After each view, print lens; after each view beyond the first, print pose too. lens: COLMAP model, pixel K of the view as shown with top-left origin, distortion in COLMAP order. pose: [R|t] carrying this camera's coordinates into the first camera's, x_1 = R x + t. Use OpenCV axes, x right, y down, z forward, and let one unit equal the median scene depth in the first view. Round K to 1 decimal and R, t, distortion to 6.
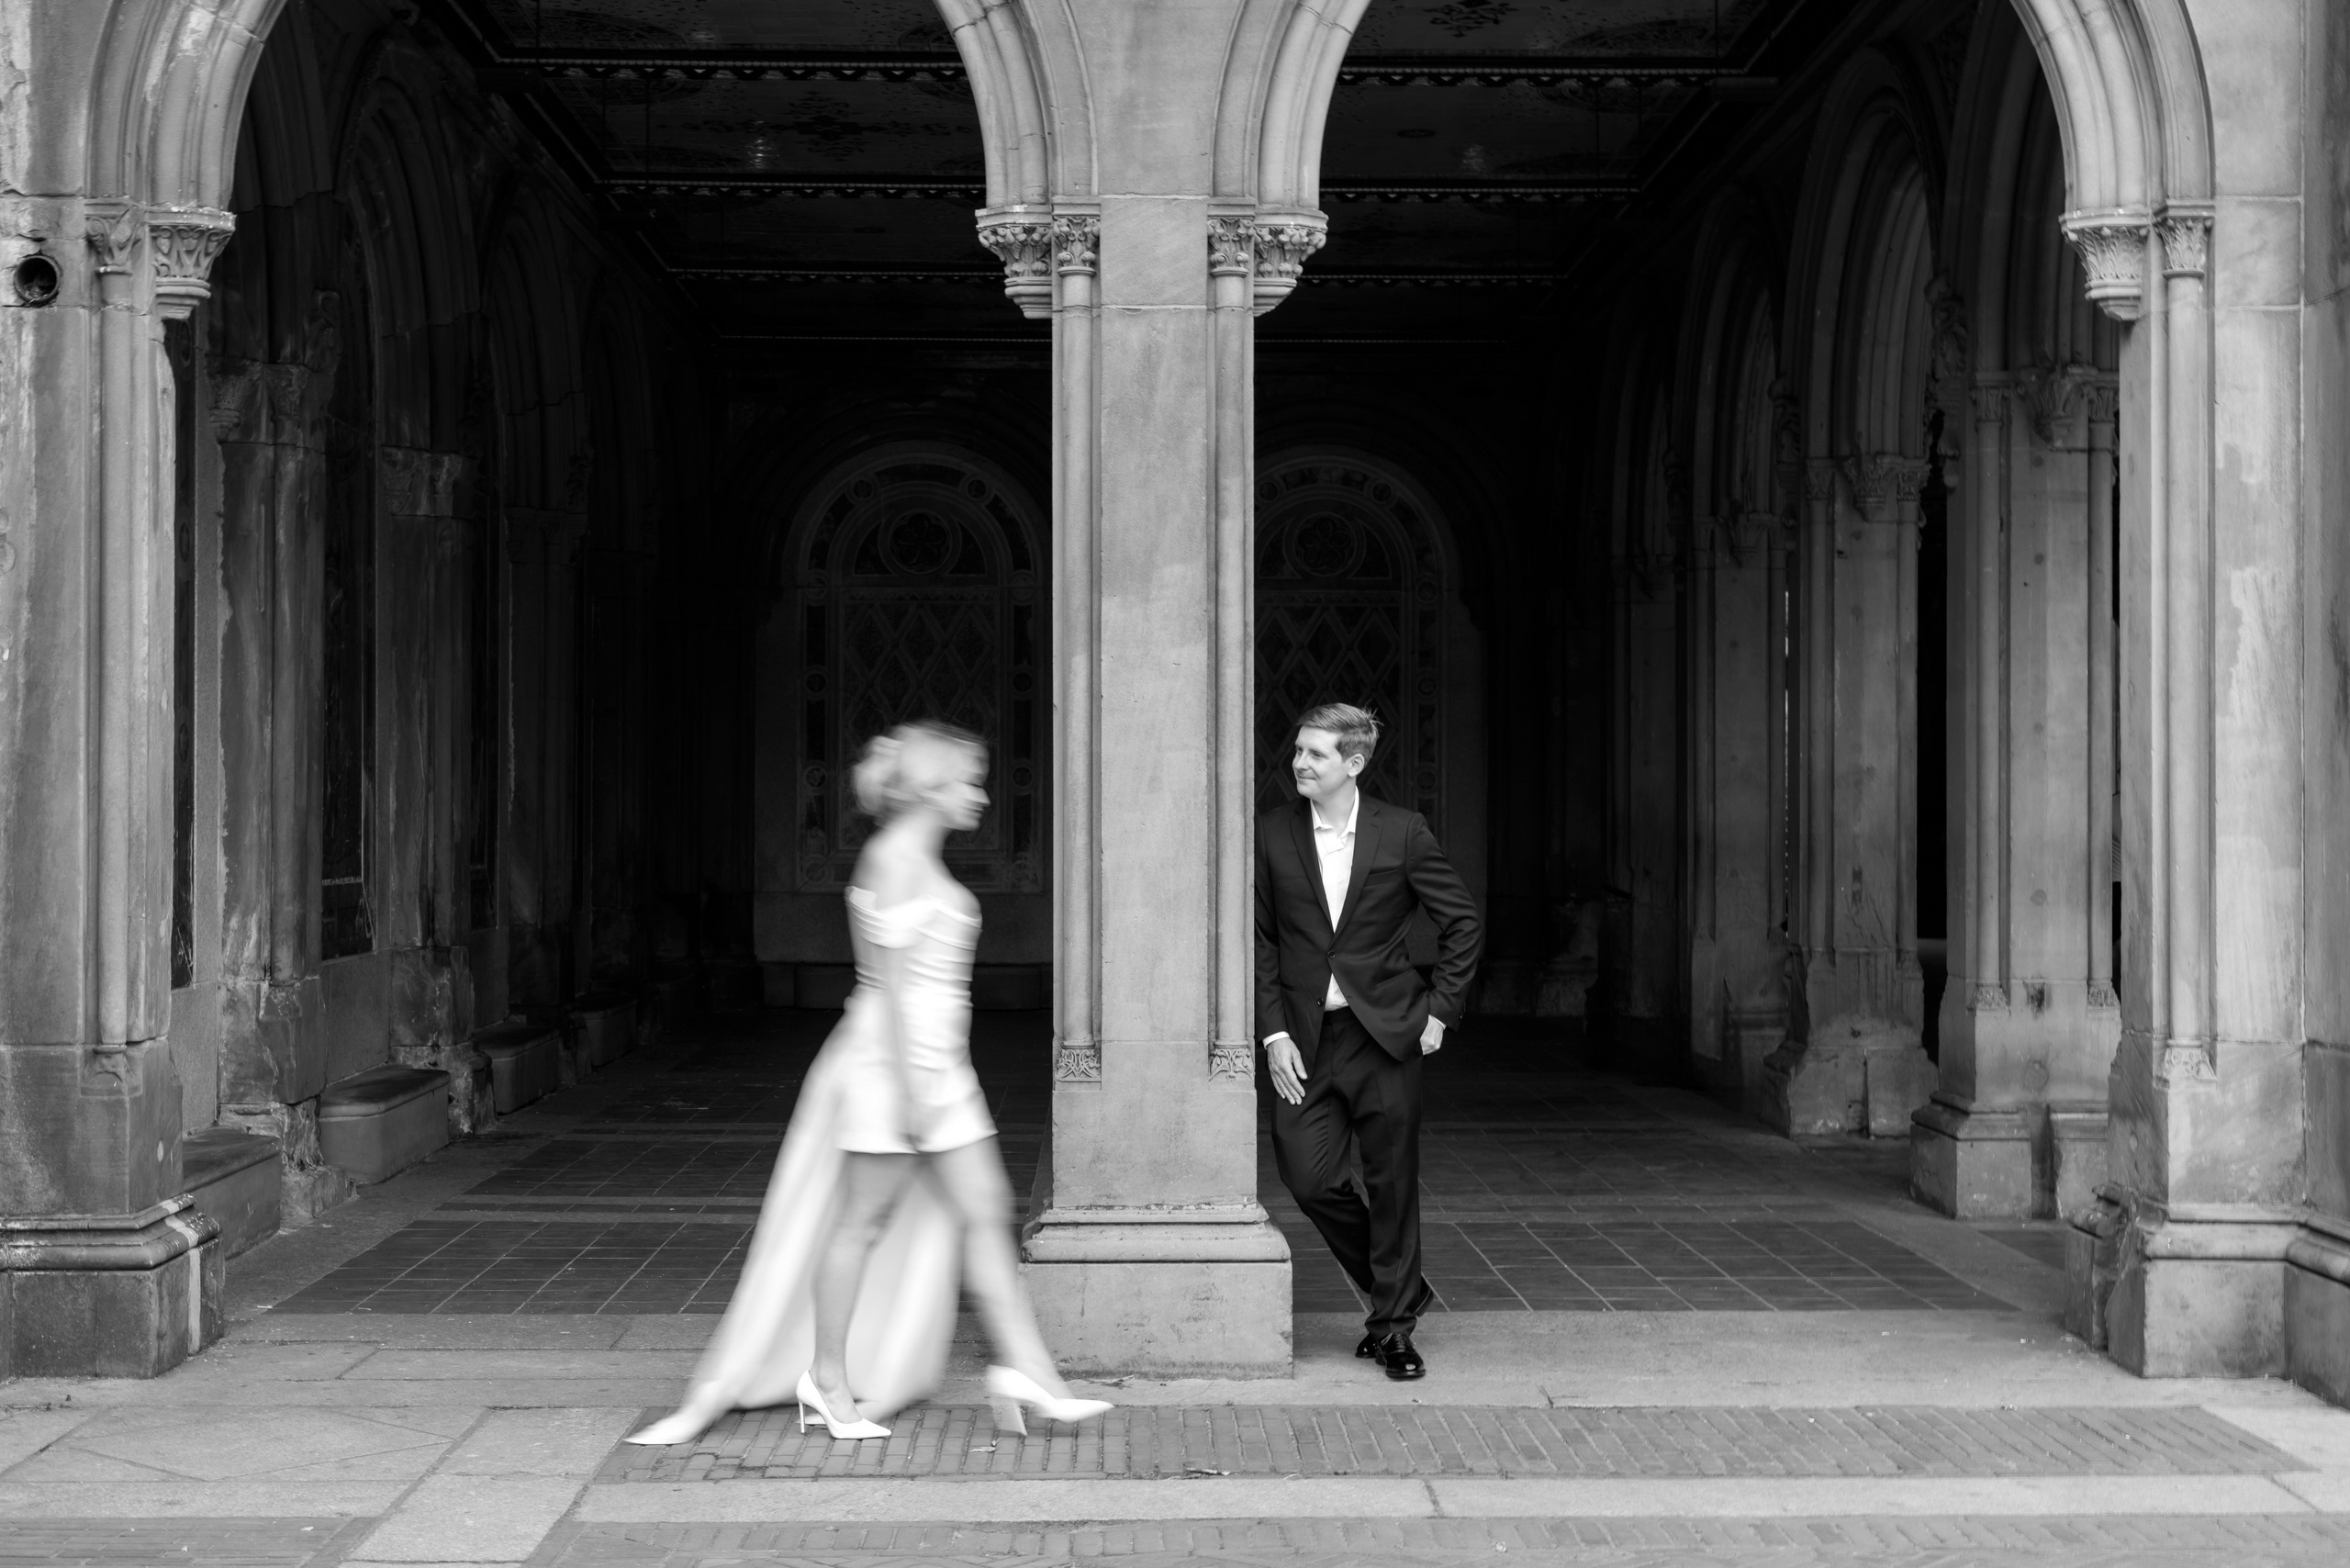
lens RADIAL K [[4013.1, 0, 1175.0], [0, 4013.1, 784.0], [0, 0, 1]] dist [0.037751, 0.061874]
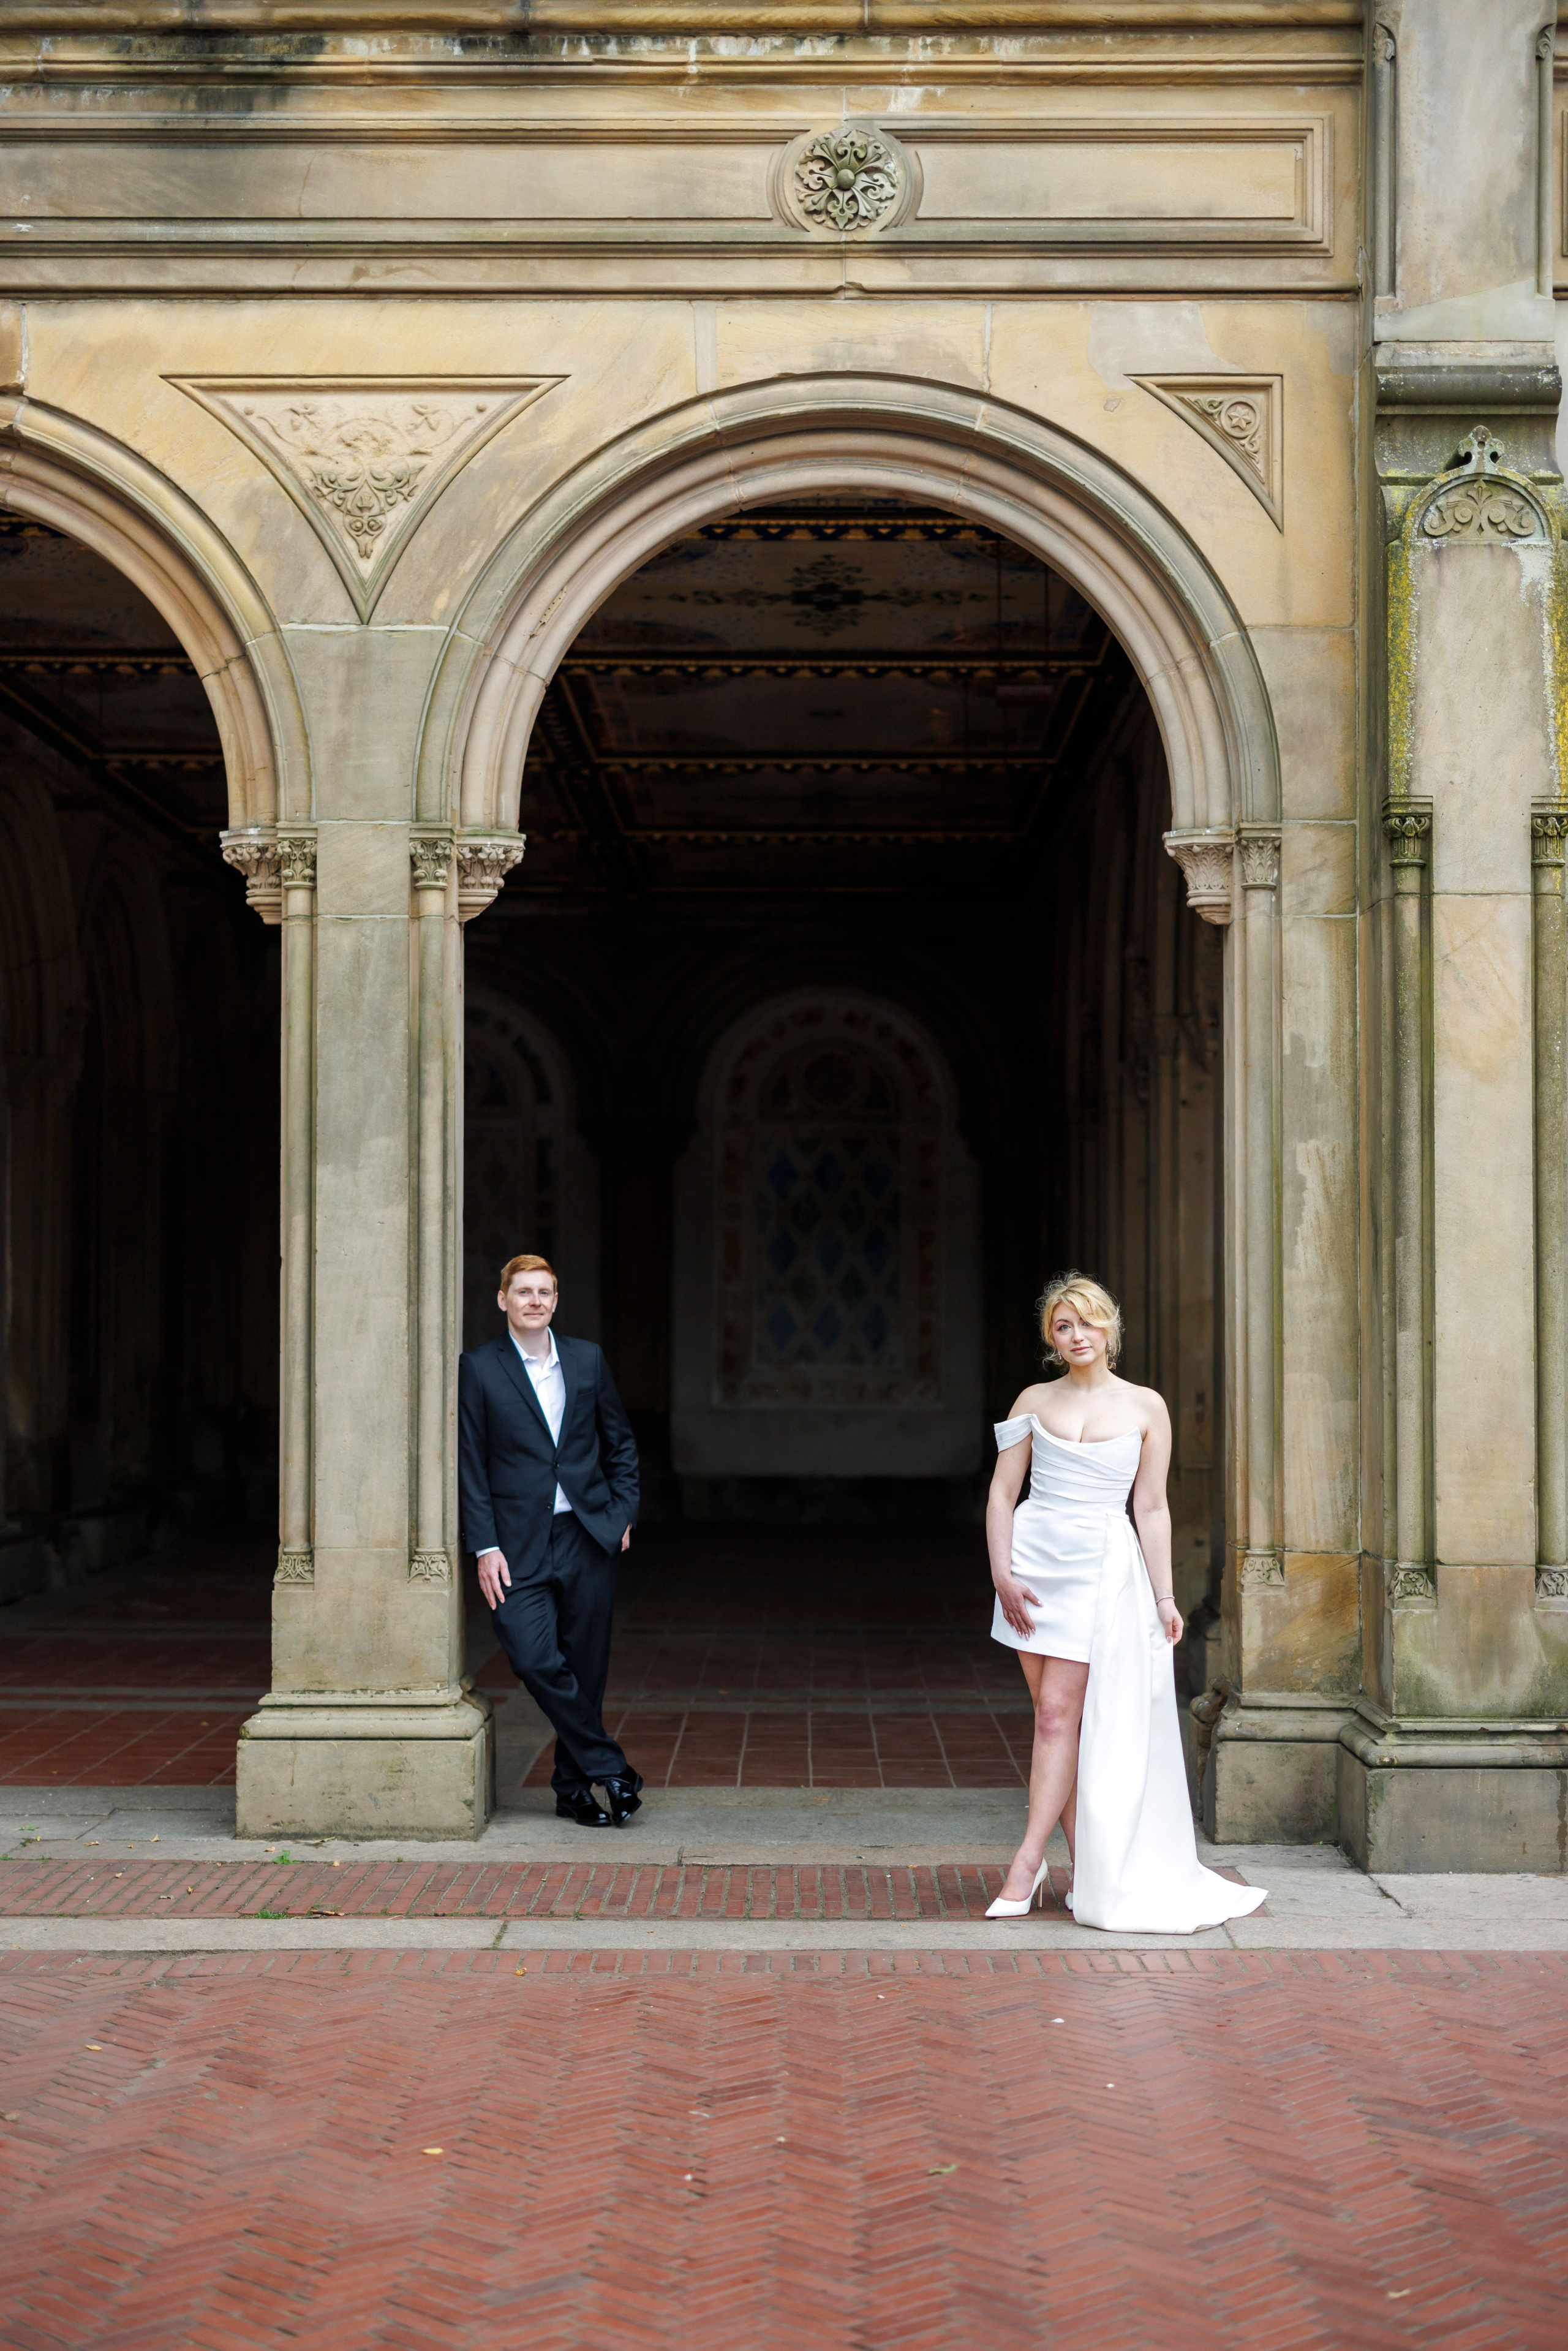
lens RADIAL K [[4014.5, 0, 784.0], [0, 4014.5, 1175.5], [0, 0, 1]] dist [0.037751, 0.061874]
pose [[0.999503, 0.000758, -0.031520, 0.151721], [-0.001659, 0.999590, -0.028572, -0.010411], [0.031486, 0.028610, 0.999095, -0.156704]]
